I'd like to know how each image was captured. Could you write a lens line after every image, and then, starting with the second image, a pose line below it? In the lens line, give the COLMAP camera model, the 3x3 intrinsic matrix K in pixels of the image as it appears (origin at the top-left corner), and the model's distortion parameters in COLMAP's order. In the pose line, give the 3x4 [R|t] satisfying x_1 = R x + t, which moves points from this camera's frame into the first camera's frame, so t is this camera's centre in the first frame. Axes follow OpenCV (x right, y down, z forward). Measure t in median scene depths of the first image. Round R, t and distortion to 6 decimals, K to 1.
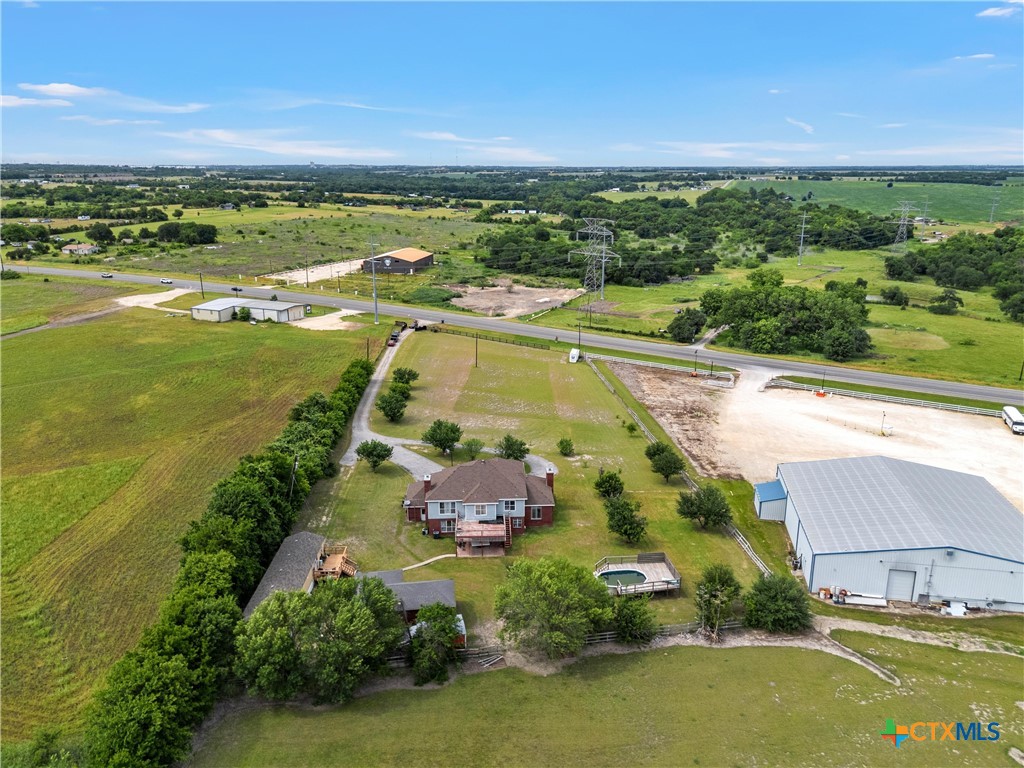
lens RADIAL K [[831.6, 0, 512.0], [0, 831.6, 384.0], [0, 0, 1]] dist [0.033335, -0.008766]
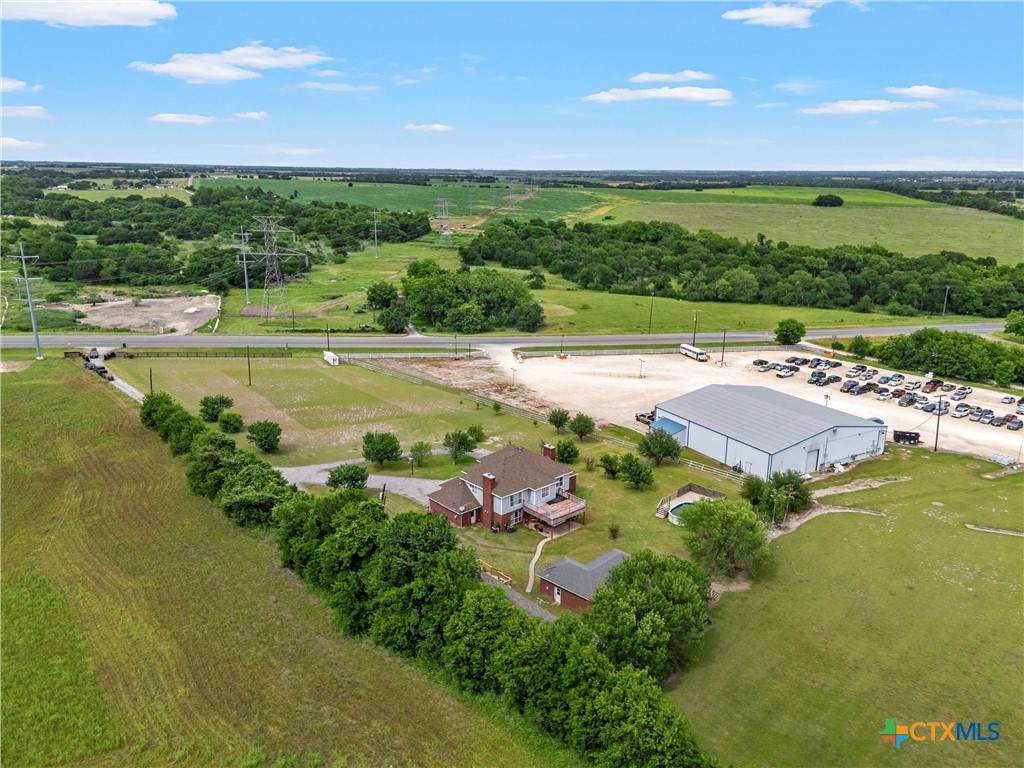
lens RADIAL K [[831.6, 0, 512.0], [0, 831.6, 384.0], [0, 0, 1]] dist [0.033335, -0.008766]
pose [[0.724561, -0.159470, 0.670508, -0.429223], [0.158858, 0.985310, 0.062677, -0.031707], [-0.670653, 0.061102, 0.739250, 0.140406]]
